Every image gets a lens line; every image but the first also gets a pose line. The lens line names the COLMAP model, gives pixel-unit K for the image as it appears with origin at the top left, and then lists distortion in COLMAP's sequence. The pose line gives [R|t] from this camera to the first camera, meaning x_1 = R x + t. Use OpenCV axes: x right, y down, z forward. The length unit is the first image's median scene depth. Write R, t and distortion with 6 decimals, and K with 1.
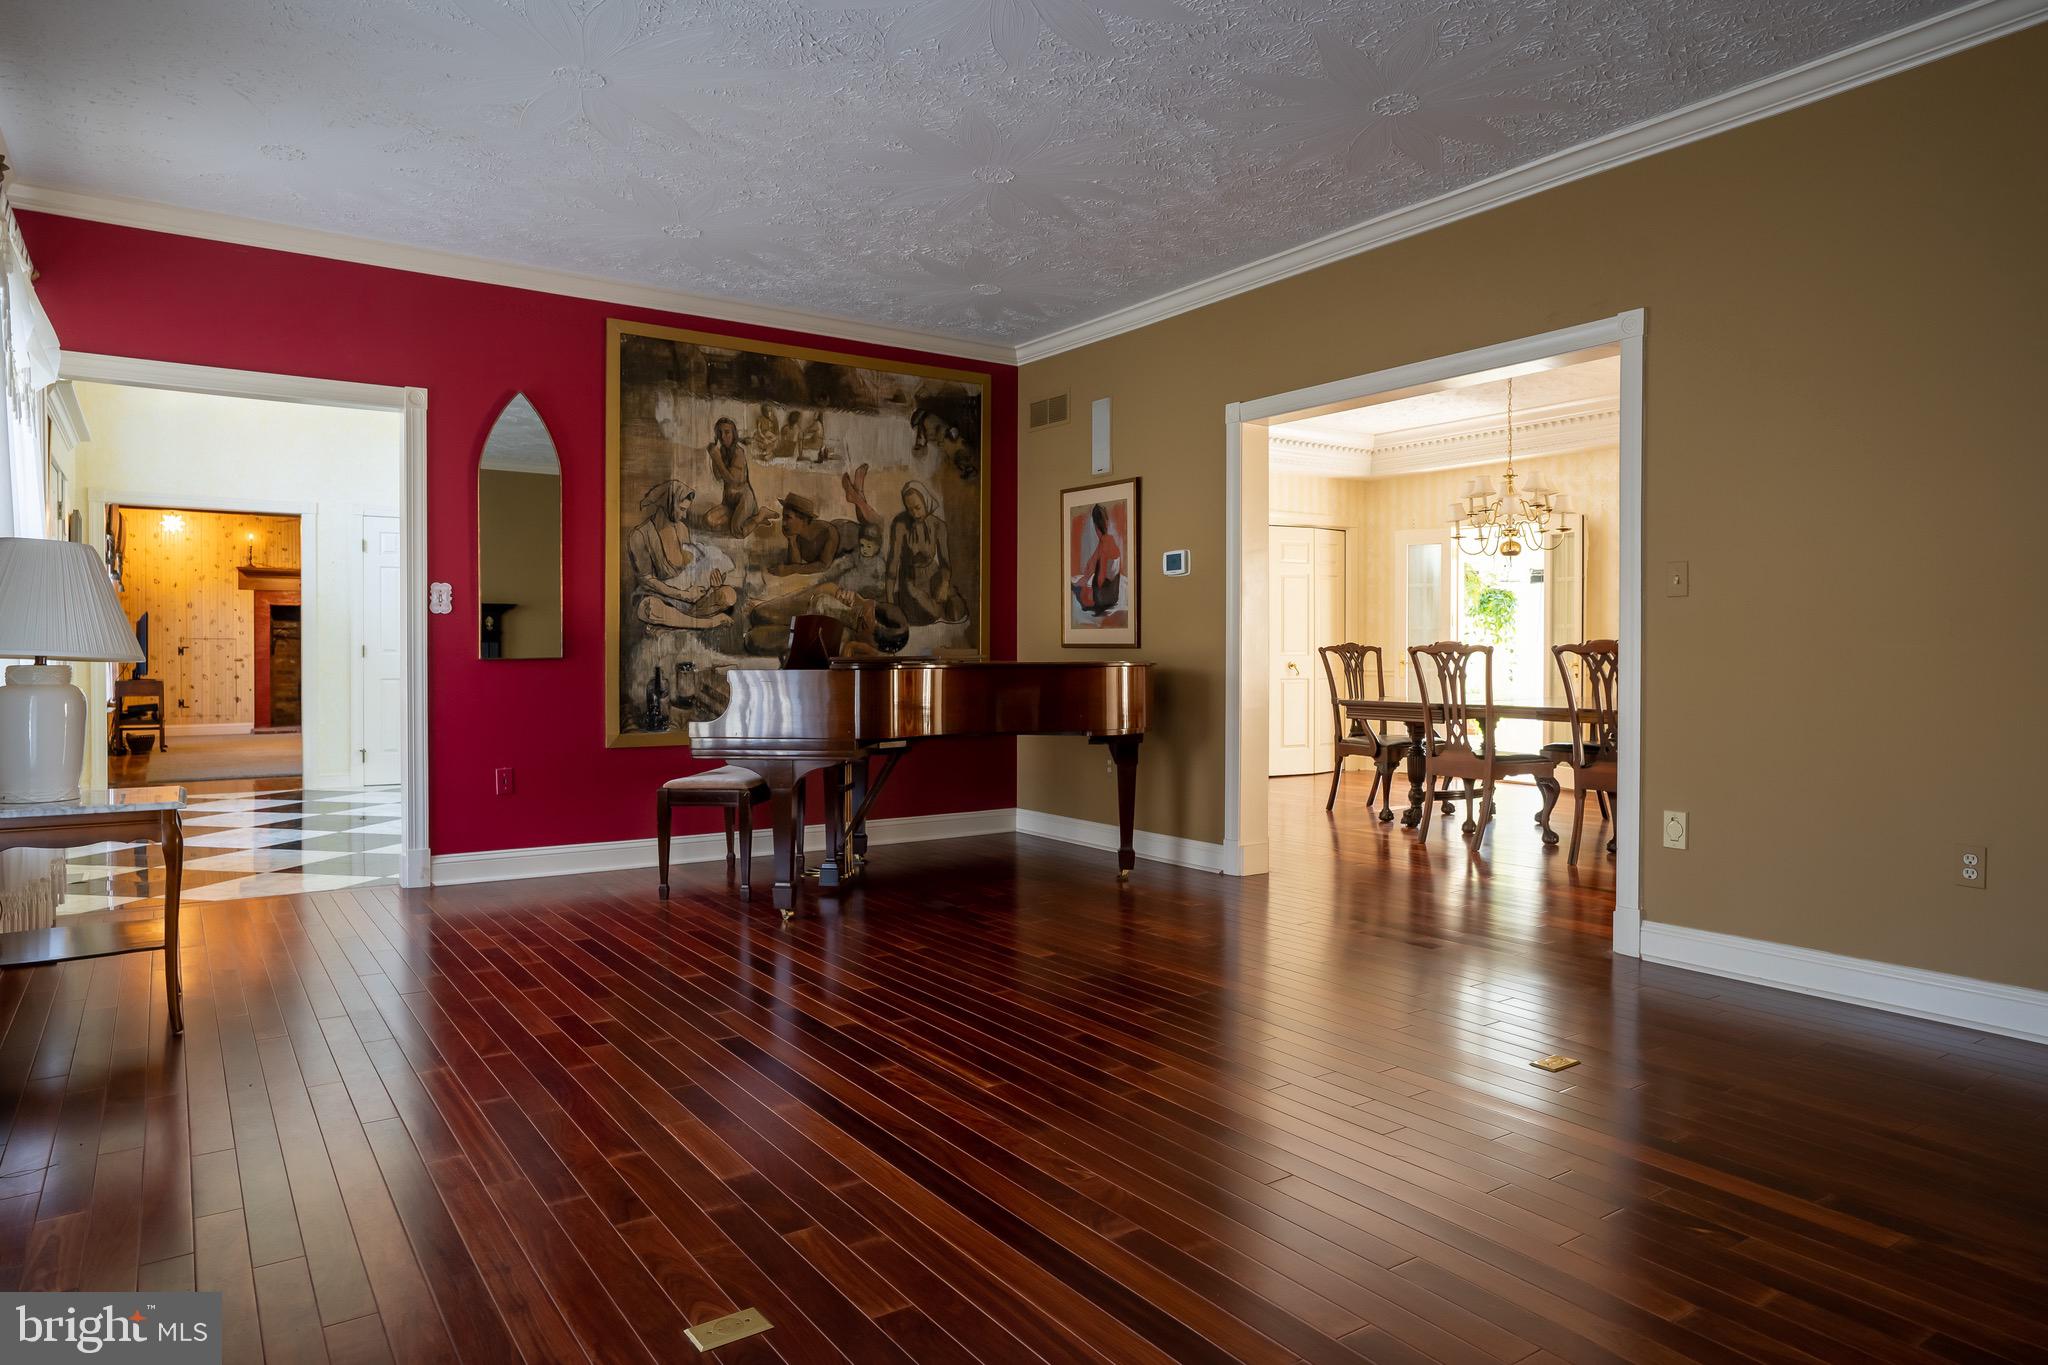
lens RADIAL K [[1270.9, 0, 1013.6], [0, 1270.9, 673.3], [0, 0, 1]] dist [-0.019752, 0.018186]
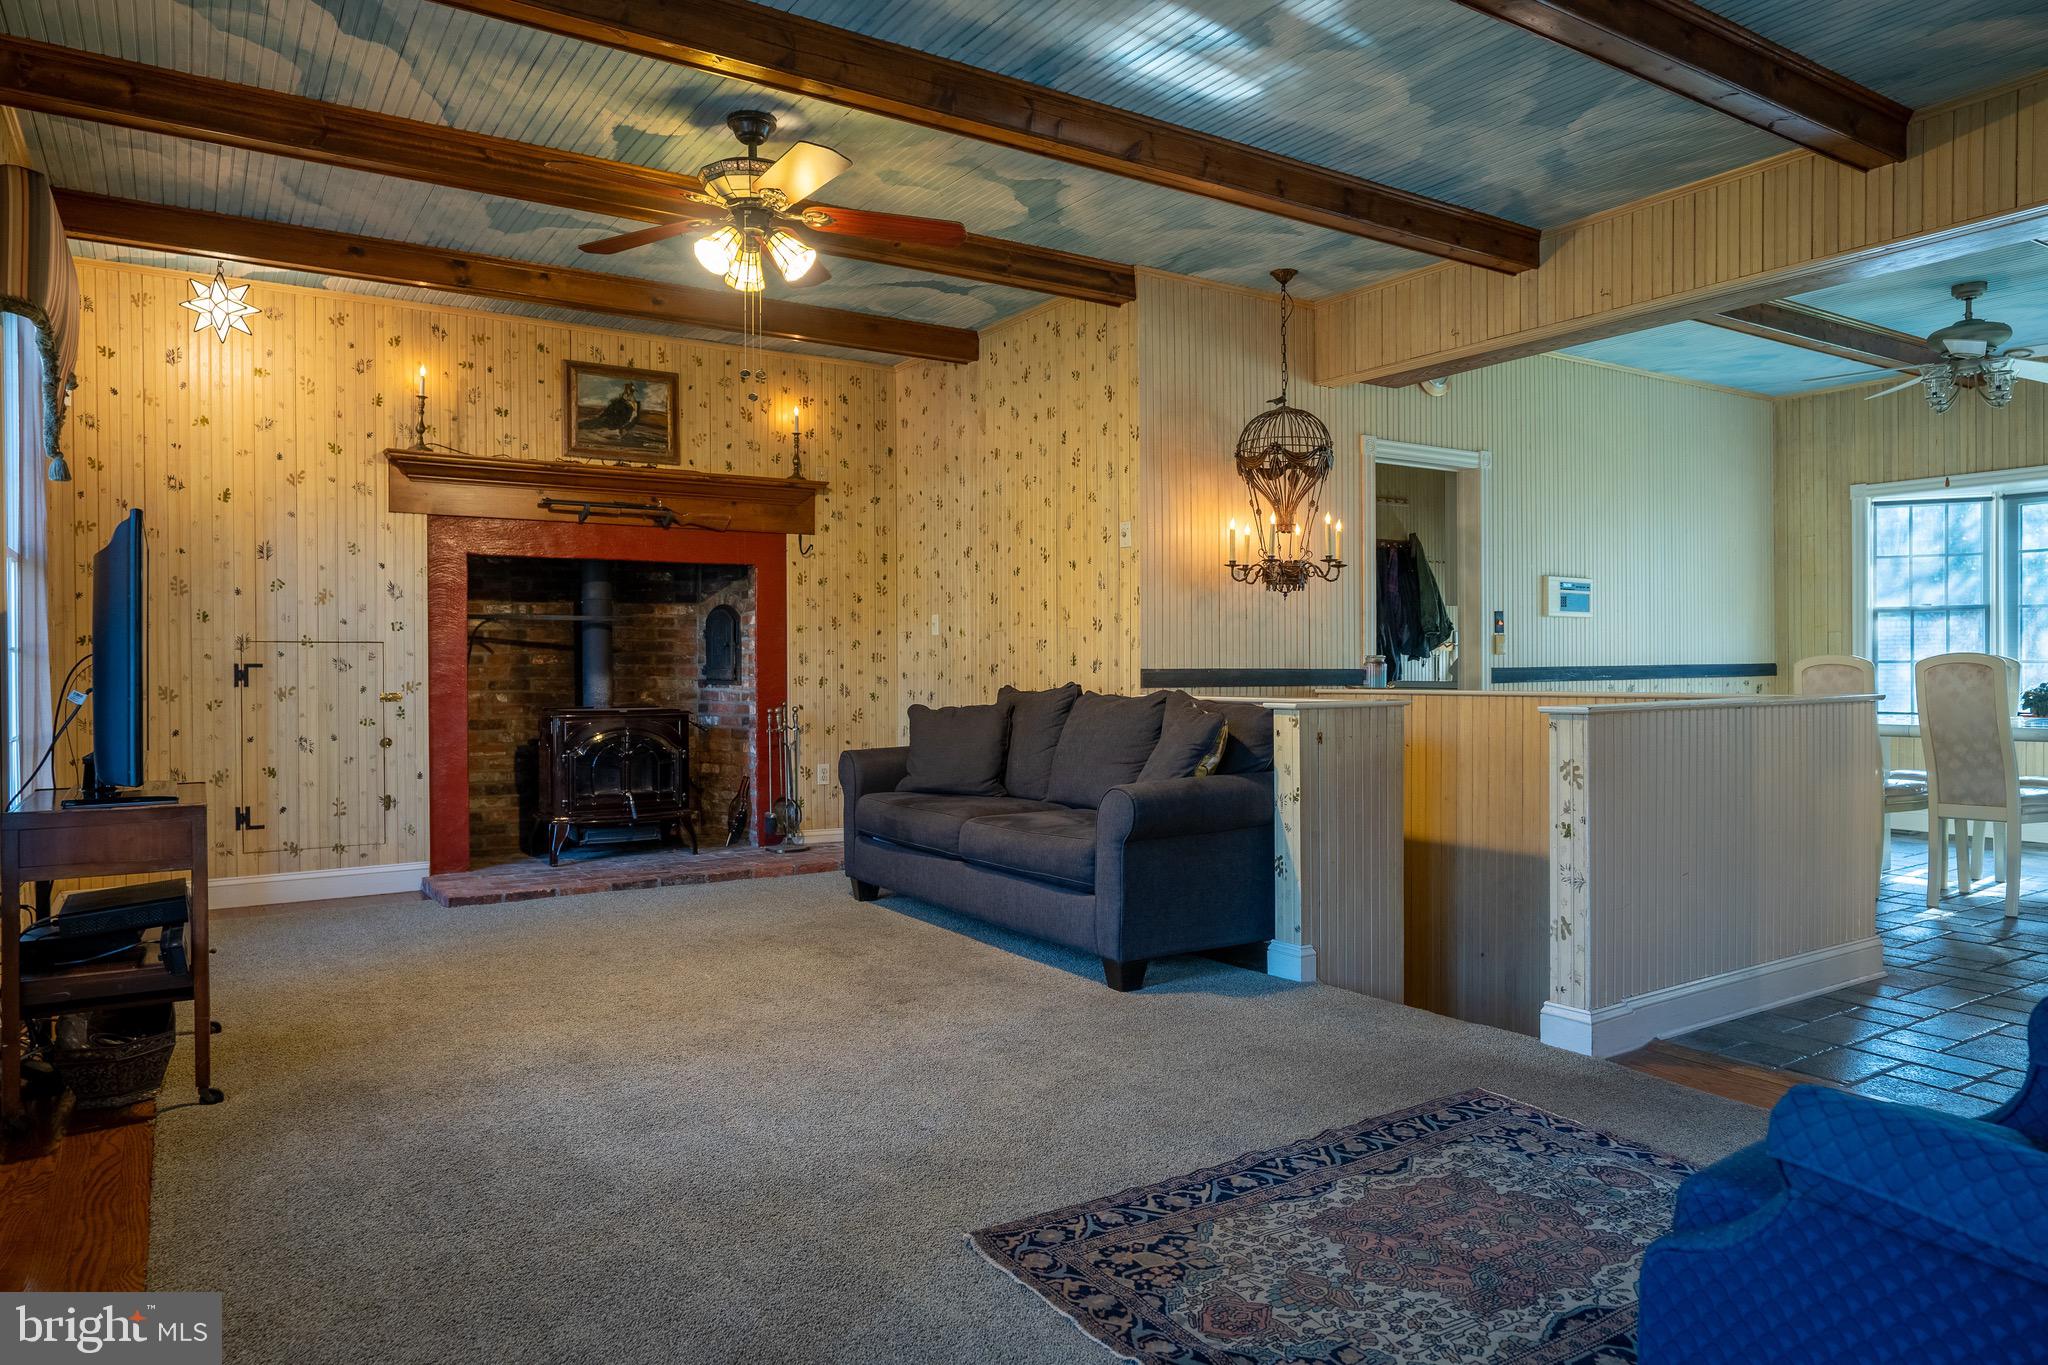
lens RADIAL K [[1270.9, 0, 1011.7], [0, 1270.9, 680.9], [0, 0, 1]] dist [-0.019752, 0.018186]
pose [[0.999945, -0.004926, -0.009234, -0.423602], [0.004929, 0.999988, 0.000355, -0.014835], [0.009233, -0.000401, 0.999957, 0.623186]]
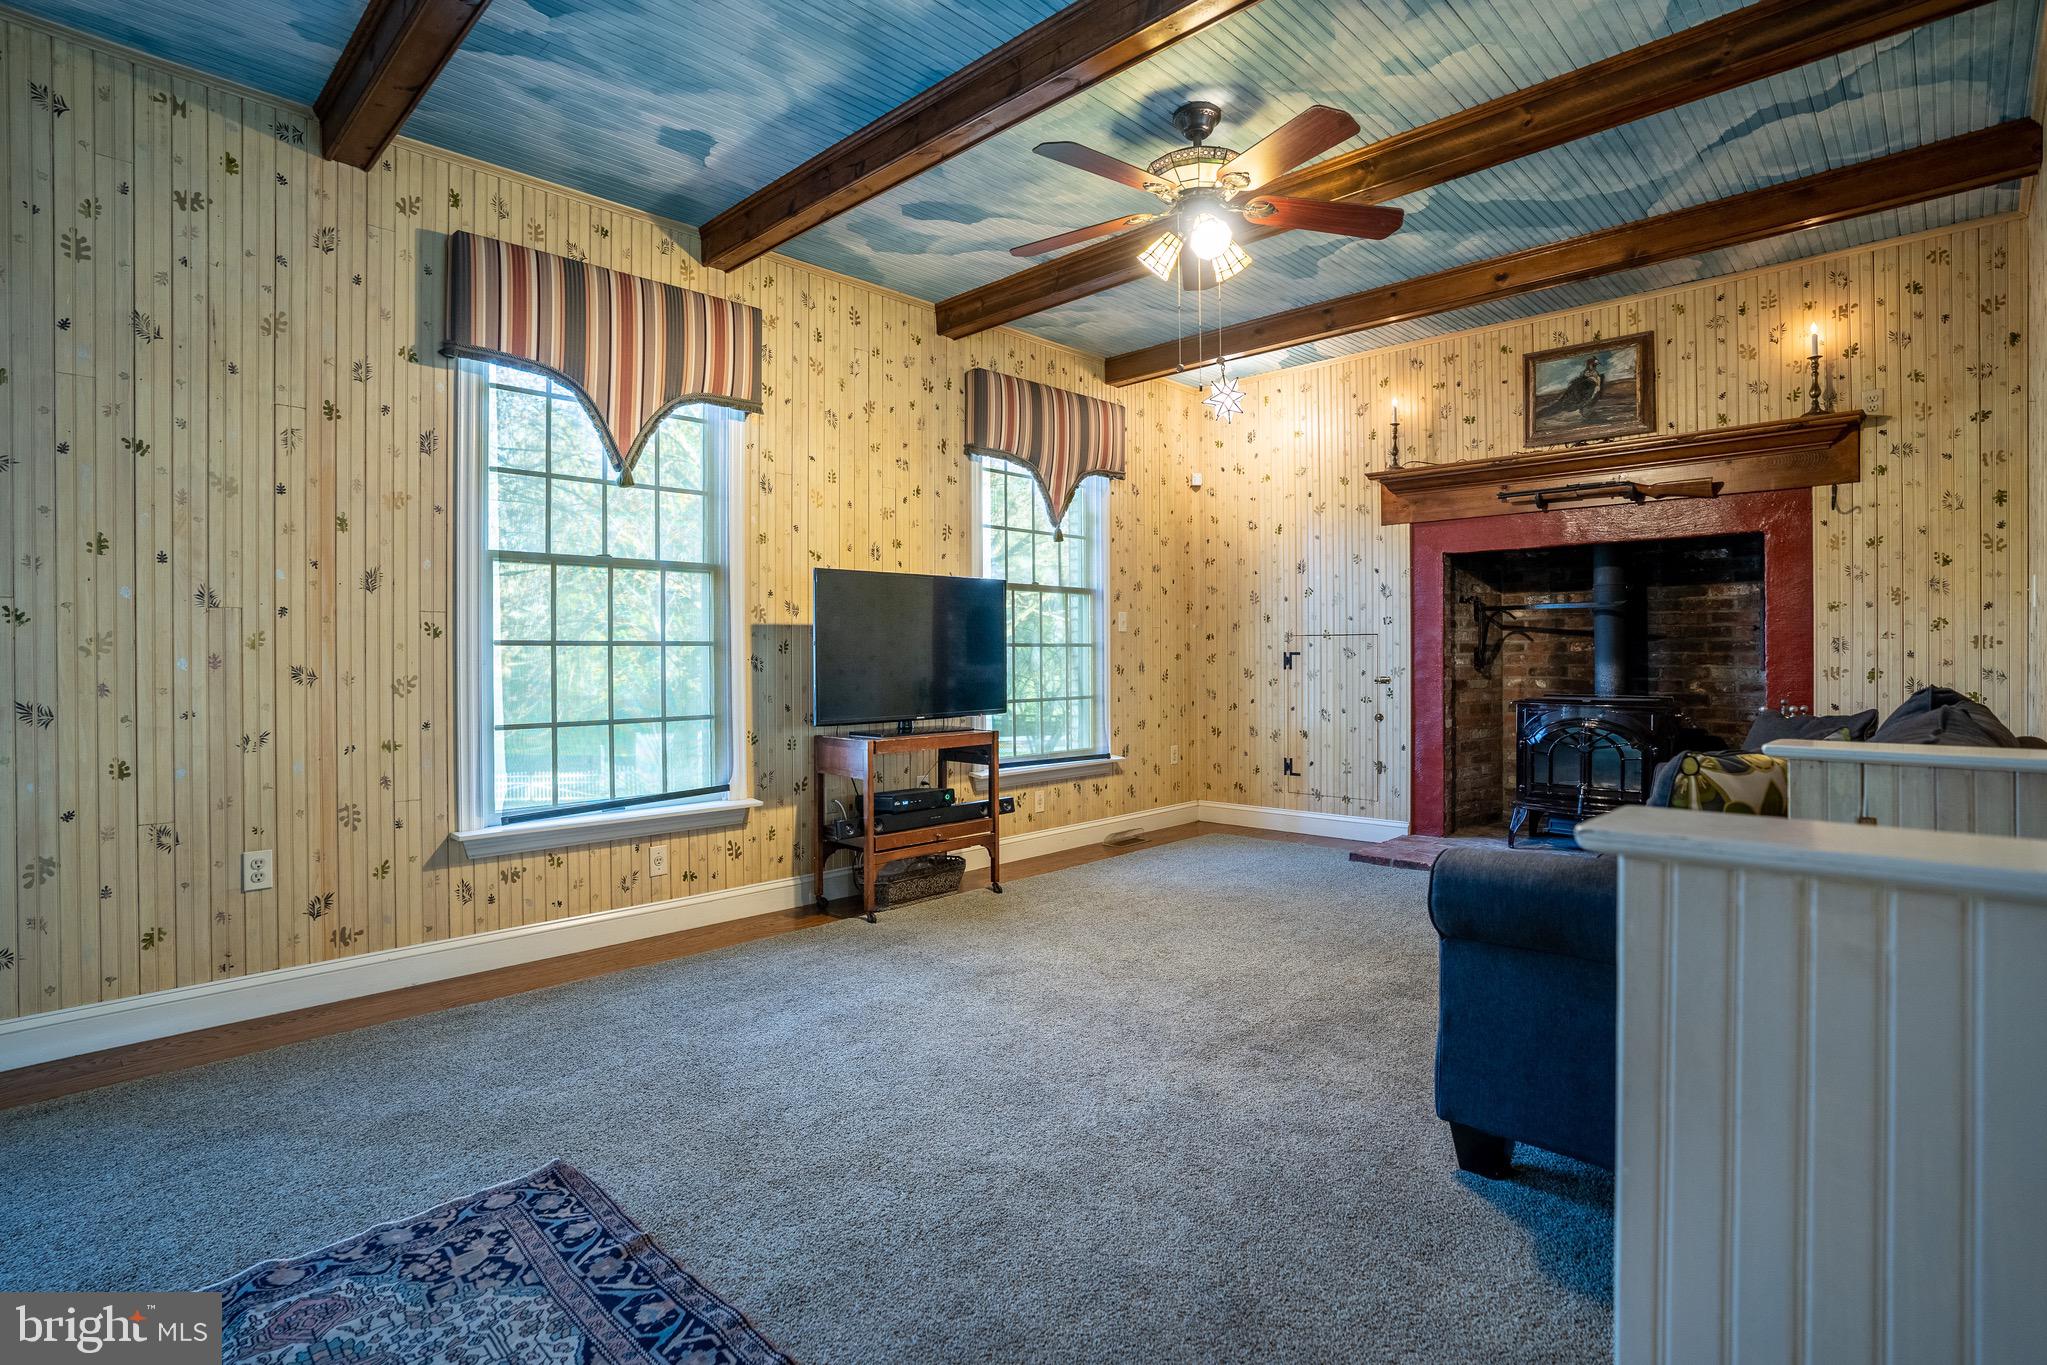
lens RADIAL K [[1027.0, 0, 1075.0], [0, 1027.0, 653.5], [0, 0, 1]] dist [-0.045945, 0.015570]
pose [[0.236427, -0.002442, -0.971646, -0.282162], [-0.007355, 0.999964, -0.004303, -0.017809], [0.971622, 0.008164, 0.236400, 0.807326]]
